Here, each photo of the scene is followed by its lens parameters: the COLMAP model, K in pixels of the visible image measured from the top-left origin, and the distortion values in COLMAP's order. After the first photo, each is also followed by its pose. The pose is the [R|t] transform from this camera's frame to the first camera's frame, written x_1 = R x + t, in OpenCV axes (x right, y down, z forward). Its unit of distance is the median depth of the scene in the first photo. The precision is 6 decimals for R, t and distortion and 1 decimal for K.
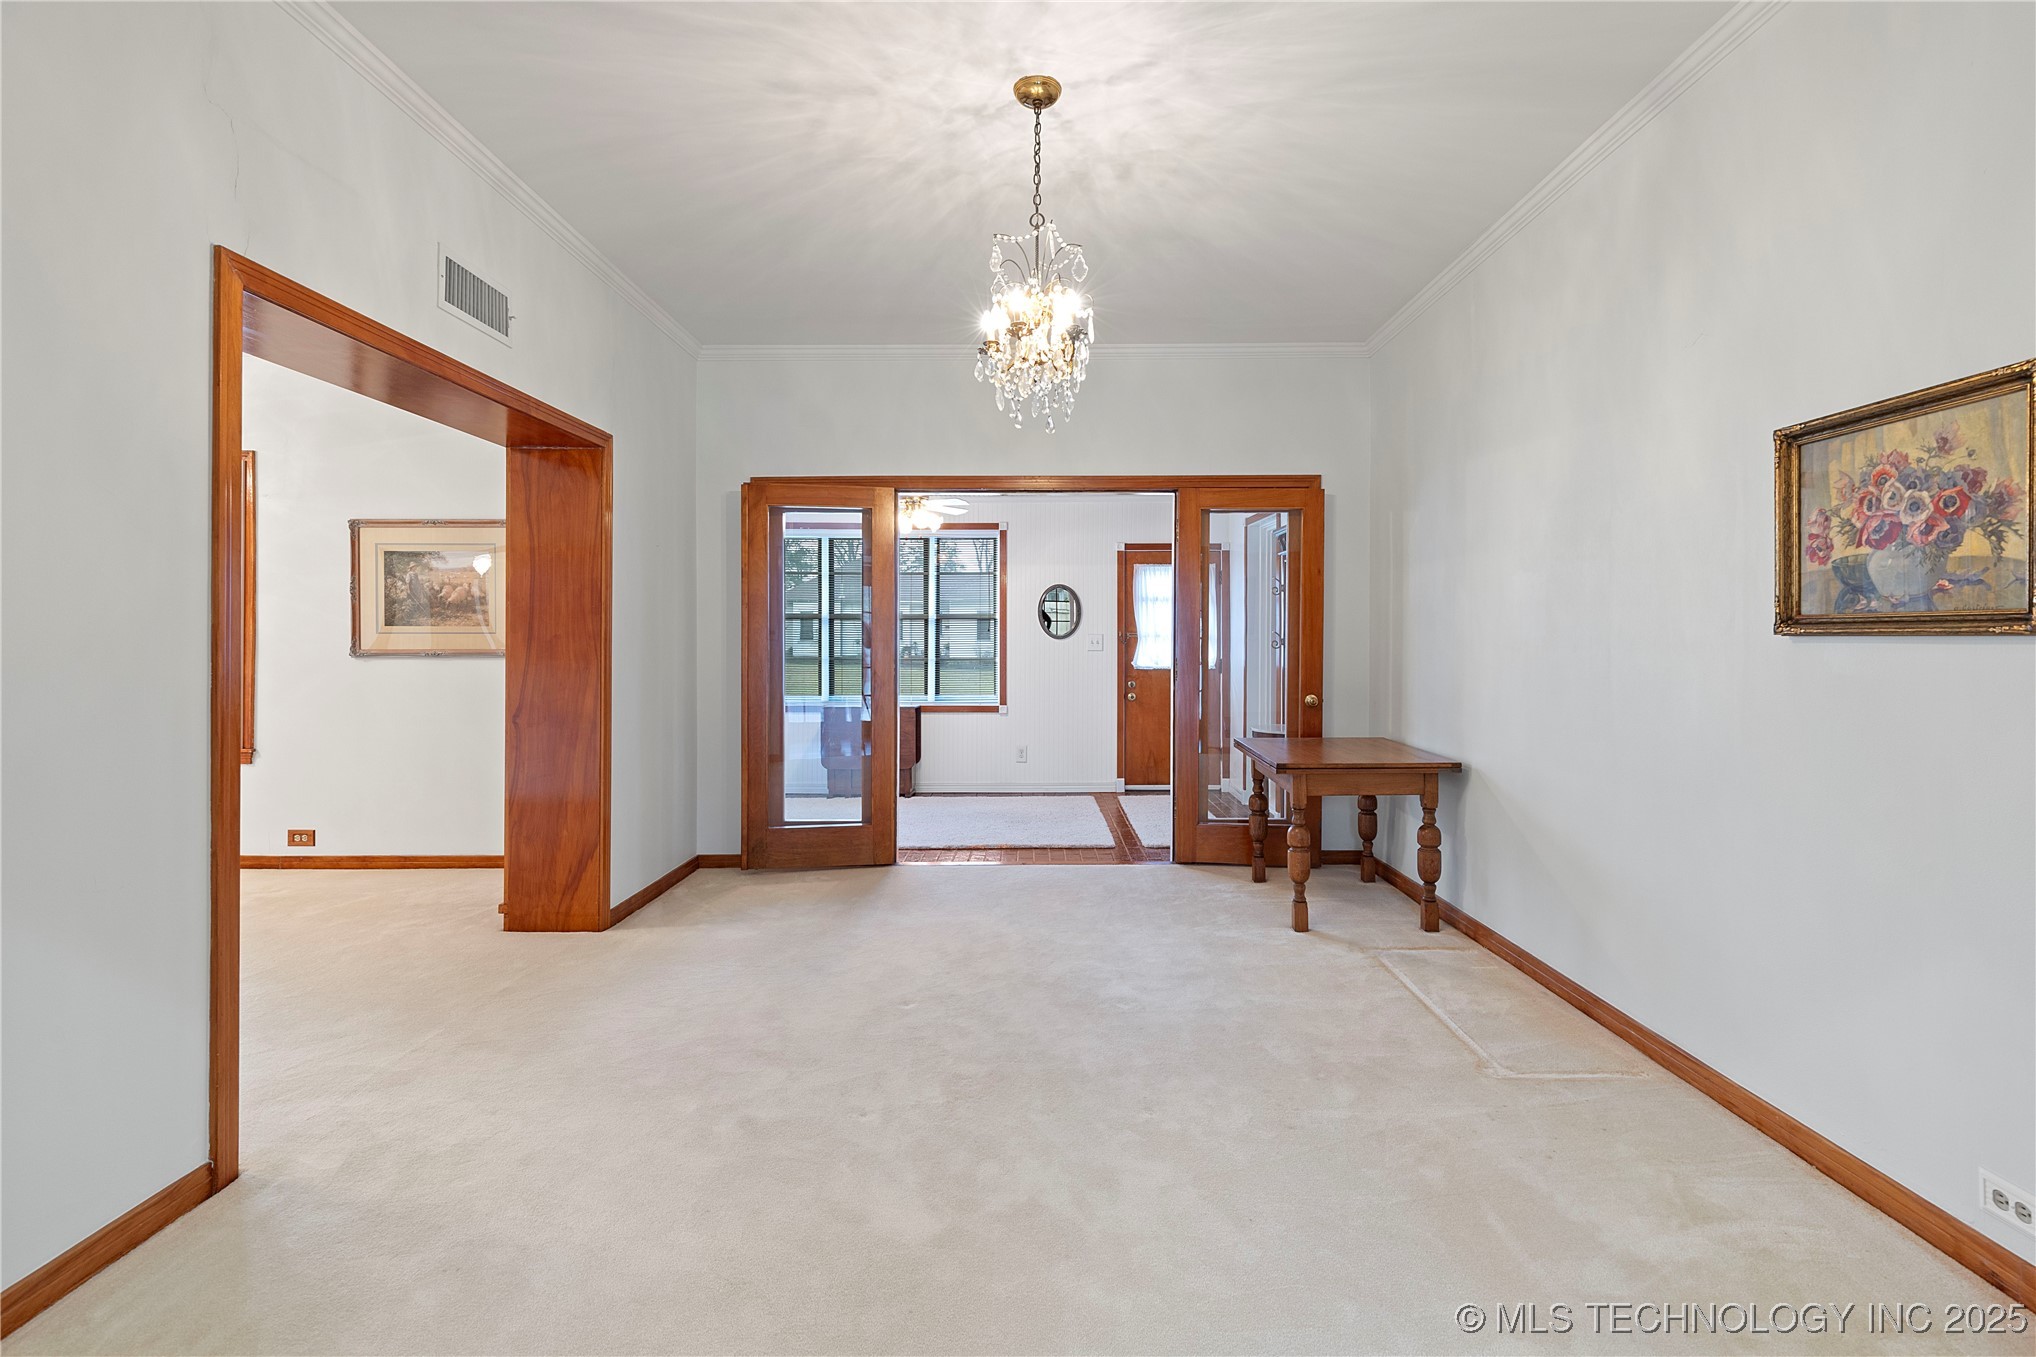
lens RADIAL K [[943.5, 0, 1049.0], [0, 943.5, 636.6], [0, 0, 1]] dist [0.009233, -0.001558]
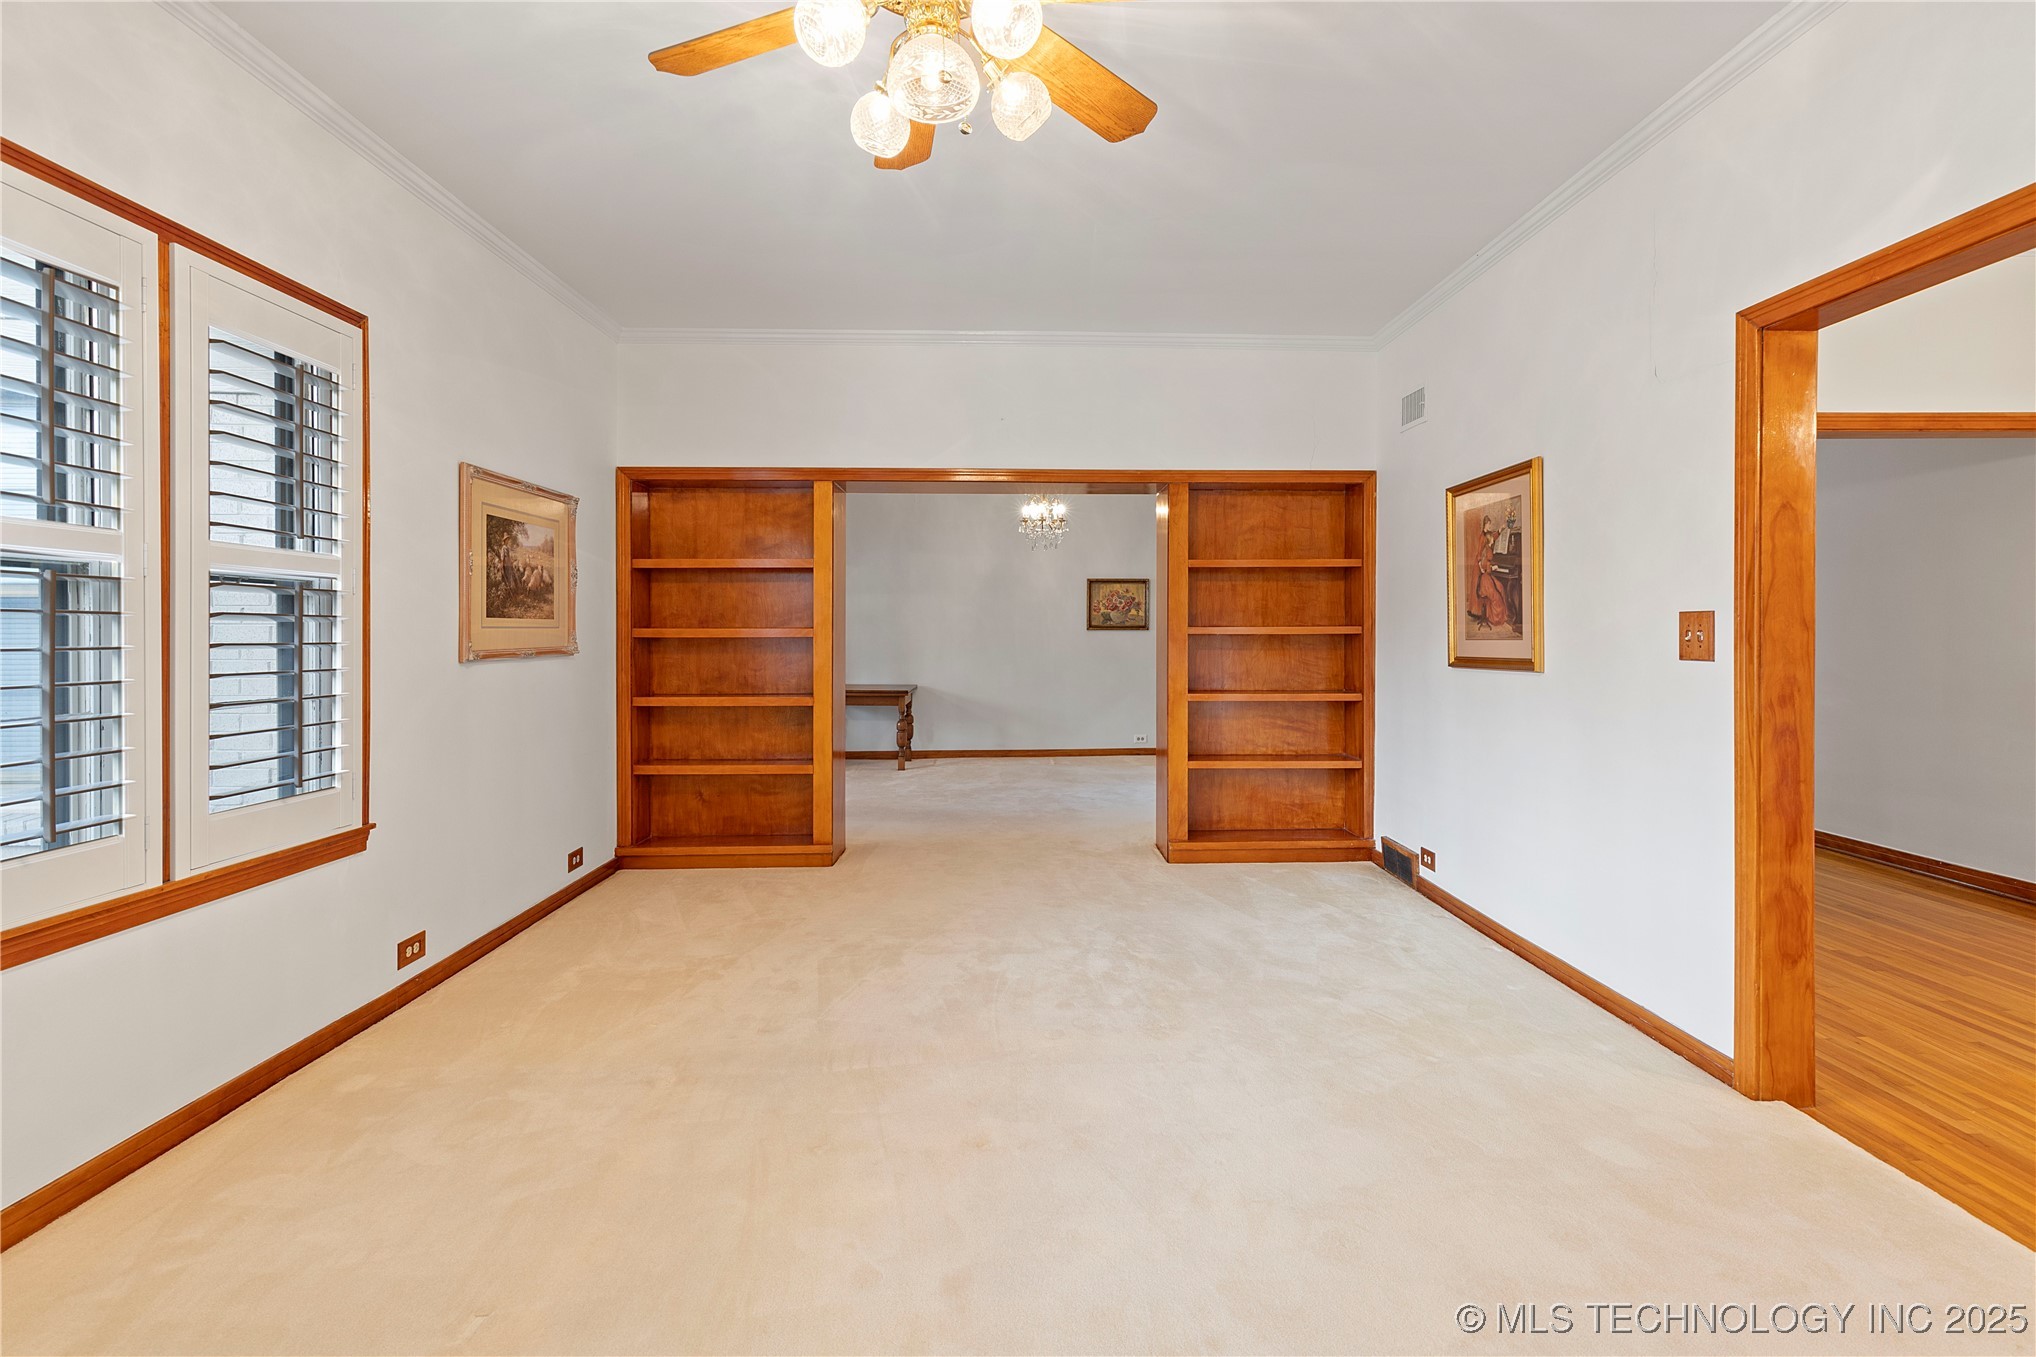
lens RADIAL K [[943.5, 0, 1059.9], [0, 943.5, 637.9], [0, 0, 1]] dist [0.009233, -0.001558]
pose [[-0.051207, -0.008650, 0.998651, -1.447672], [0.000436, 0.999962, 0.008683, -0.001759], [-0.998688, 0.000880, -0.051201, 0.600694]]
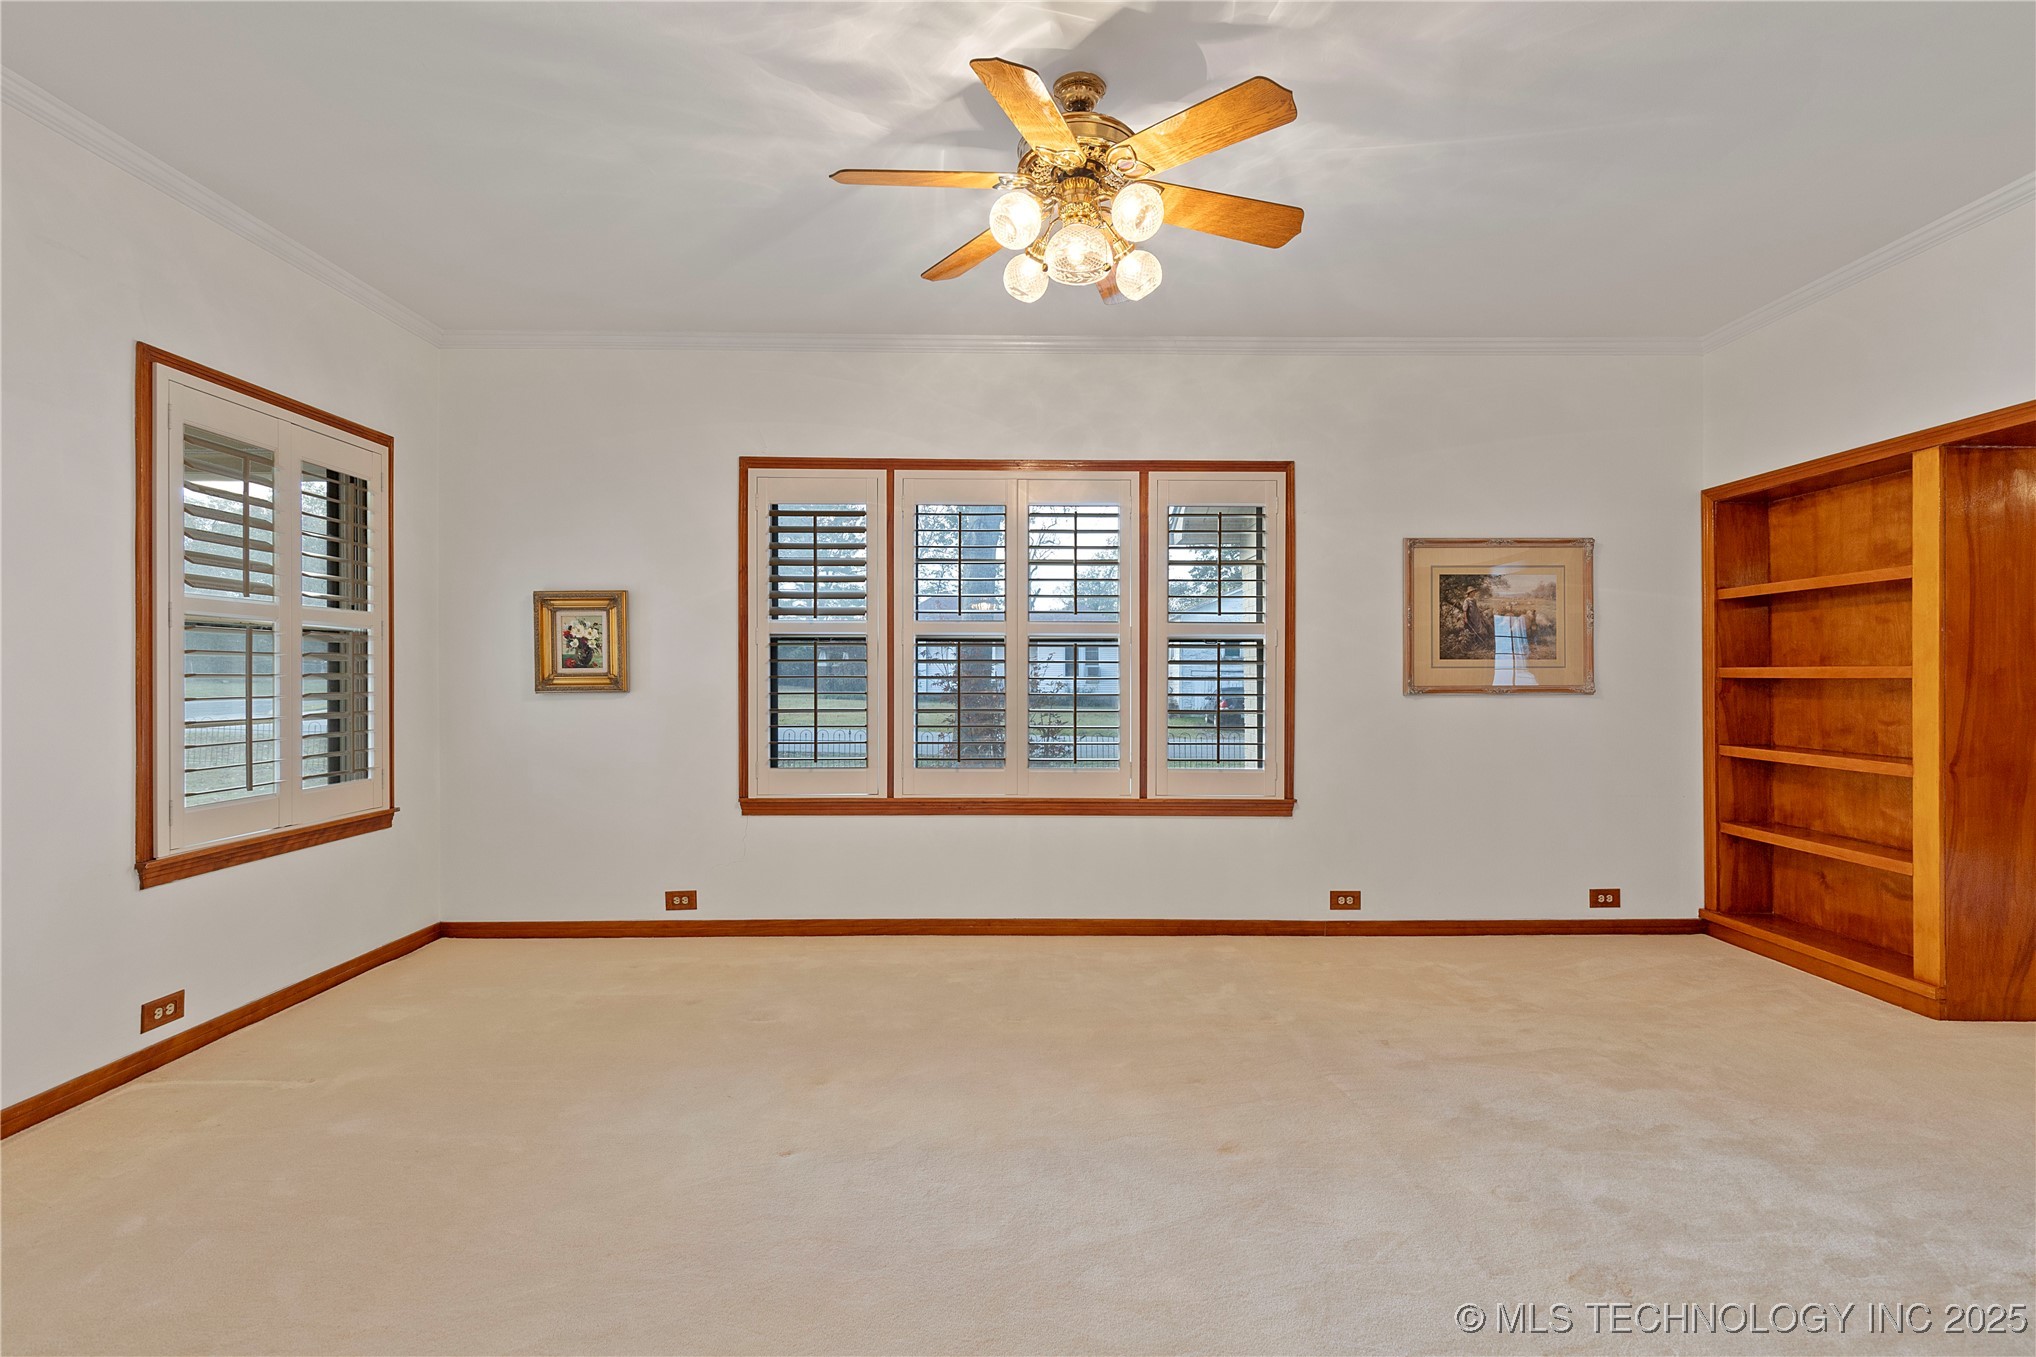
lens RADIAL K [[943.5, 0, 1023.7], [0, 943.5, 664.7], [0, 0, 1]] dist [0.009233, -0.001558]
pose [[0.999964, -0.000244, 0.008539, -1.097527], [0.000339, 0.999938, -0.011089, 0.003484], [-0.008536, 0.011092, 0.999902, 0.124373]]
